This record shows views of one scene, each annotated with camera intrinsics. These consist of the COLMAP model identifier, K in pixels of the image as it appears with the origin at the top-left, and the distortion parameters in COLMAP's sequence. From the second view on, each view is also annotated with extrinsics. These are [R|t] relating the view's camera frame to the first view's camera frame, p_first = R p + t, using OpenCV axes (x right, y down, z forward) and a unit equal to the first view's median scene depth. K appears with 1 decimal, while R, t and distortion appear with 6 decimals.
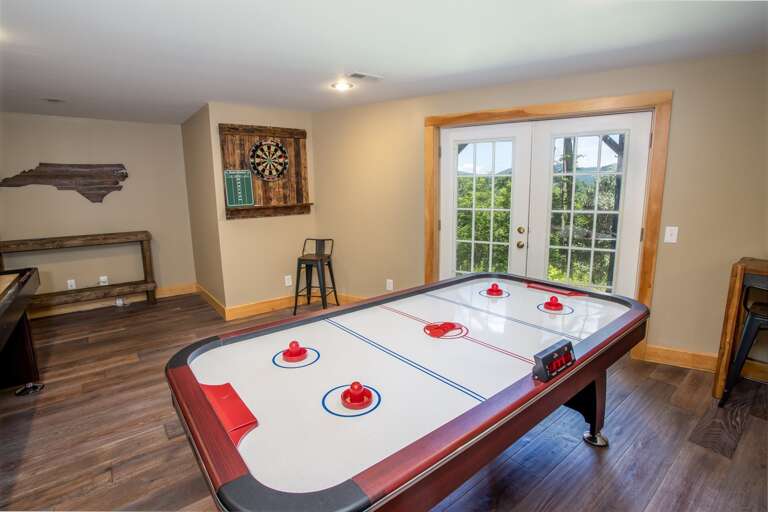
lens RADIAL K [[381.6, 0, 380.5], [0, 381.6, 254.5], [0, 0, 1]] dist [-0.072210, 0.030159]
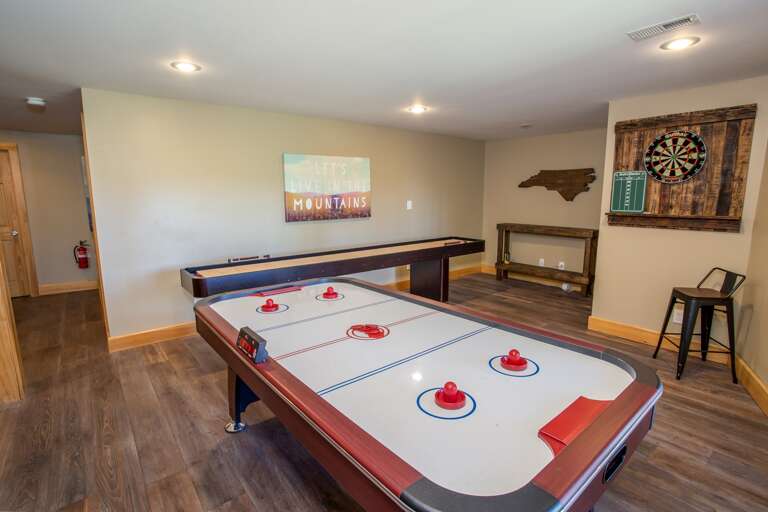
lens RADIAL K [[381.6, 0, 380.5], [0, 381.6, 254.5], [0, 0, 1]] dist [-0.072210, 0.030159]
pose [[0.002226, 0.173563, -0.984820, 0.493663], [-0.170925, 0.970396, 0.170634, -0.080298], [0.985282, 0.167950, 0.031826, 0.412551]]
